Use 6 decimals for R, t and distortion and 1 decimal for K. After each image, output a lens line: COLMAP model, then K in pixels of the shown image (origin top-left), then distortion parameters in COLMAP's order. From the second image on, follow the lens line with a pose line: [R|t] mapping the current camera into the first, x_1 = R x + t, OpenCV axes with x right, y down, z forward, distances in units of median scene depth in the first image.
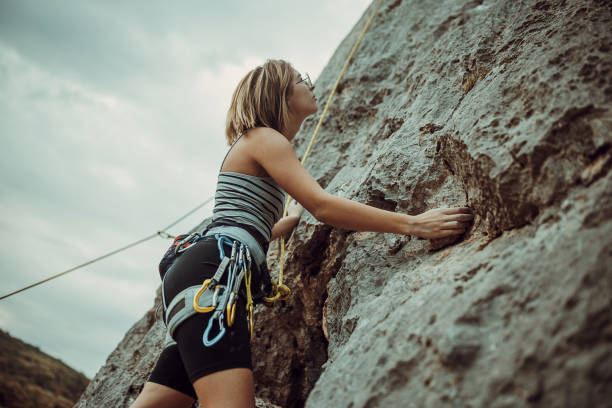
lens RADIAL K [[580.4, 0, 317.4], [0, 580.4, 196.3], [0, 0, 1]] dist [-0.012531, 0.000000]
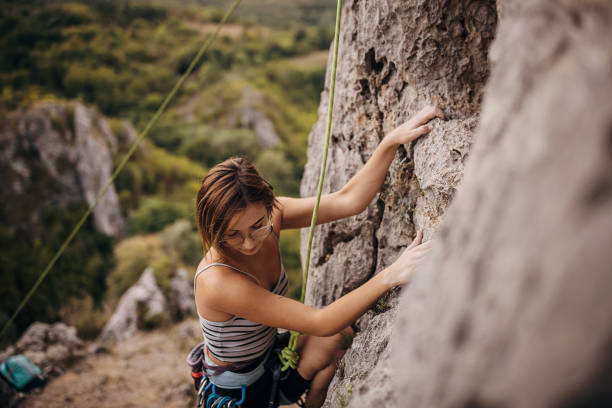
lens RADIAL K [[580.4, 0, 316.5], [0, 580.4, 196.4], [0, 0, 1]] dist [-0.012531, 0.000000]
pose [[0.782074, -0.211824, -0.586081, 0.191592], [0.535488, 0.709480, 0.458138, -0.013765], [0.318768, -0.672137, 0.668296, 0.511605]]
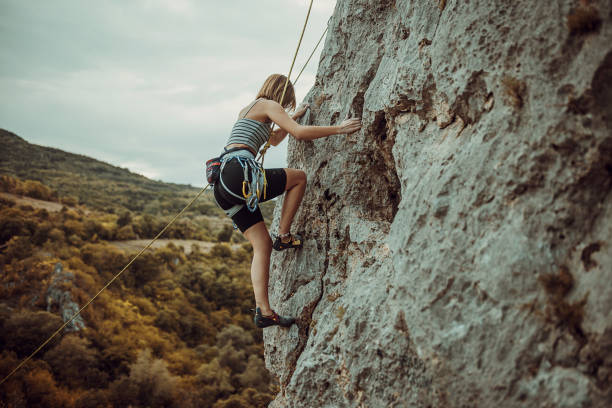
lens RADIAL K [[580.4, 0, 312.7], [0, 580.4, 190.6], [0, 0, 1]] dist [-0.012531, 0.000000]
pose [[0.932100, -0.273014, -0.238019, 0.194070], [0.340037, 0.885941, 0.315409, -0.386847], [0.124760, -0.374928, 0.918621, -0.630312]]
